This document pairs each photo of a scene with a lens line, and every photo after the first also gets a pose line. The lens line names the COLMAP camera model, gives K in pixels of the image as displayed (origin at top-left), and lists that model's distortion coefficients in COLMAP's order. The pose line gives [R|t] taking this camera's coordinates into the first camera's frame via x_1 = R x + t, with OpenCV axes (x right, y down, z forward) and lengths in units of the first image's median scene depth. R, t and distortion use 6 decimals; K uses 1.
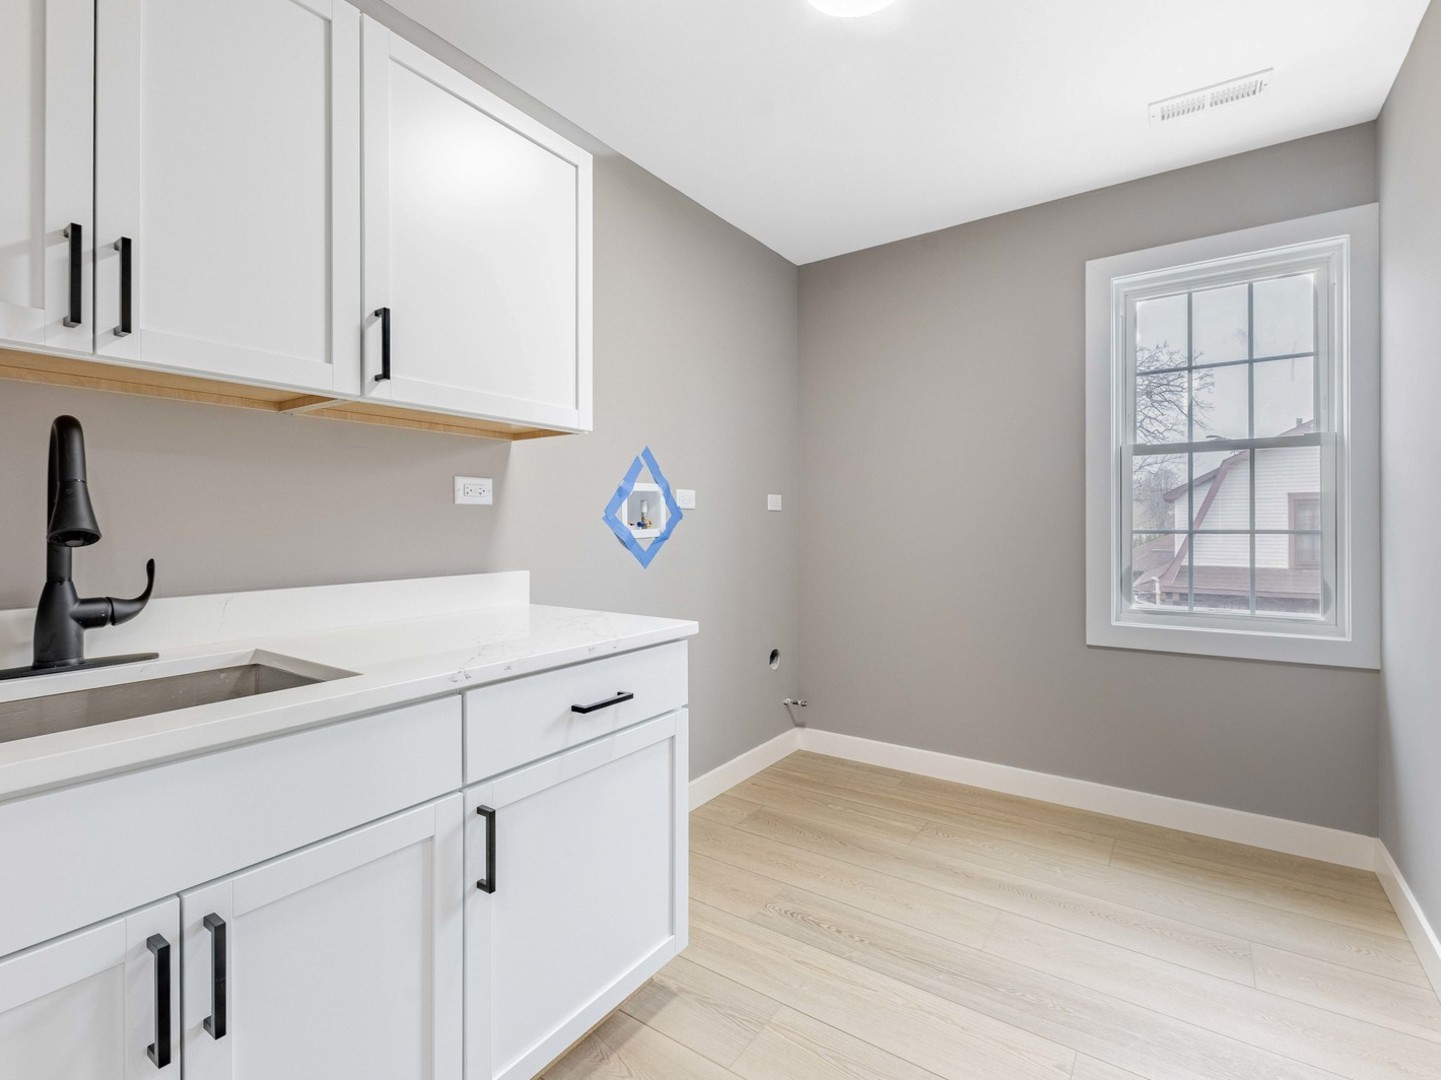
lens RADIAL K [[683.2, 0, 707.6], [0, 683.2, 529.6], [0, 0, 1]] dist [0.012200, -0.004214]
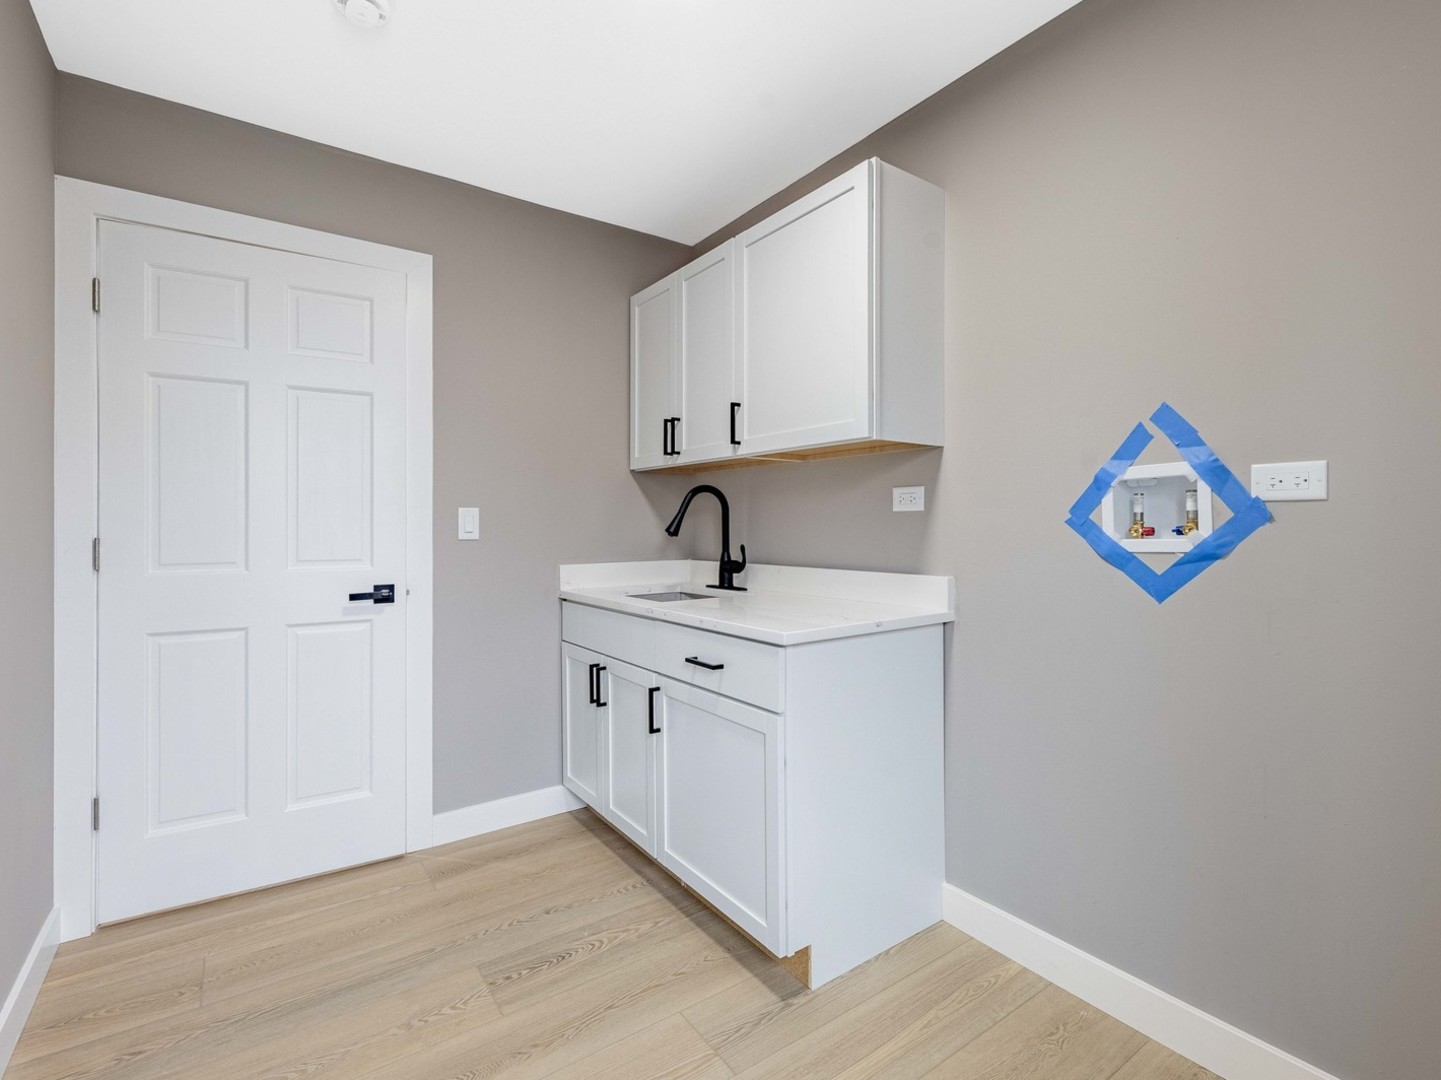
lens RADIAL K [[683.2, 0, 712.9], [0, 683.2, 514.1], [0, 0, 1]] dist [0.012200, -0.004214]
pose [[-0.358690, -0.003959, -0.933448, 0.642988], [0.004905, 0.999969, -0.006127, -0.021648], [0.933444, -0.006777, -0.358660, 0.872349]]
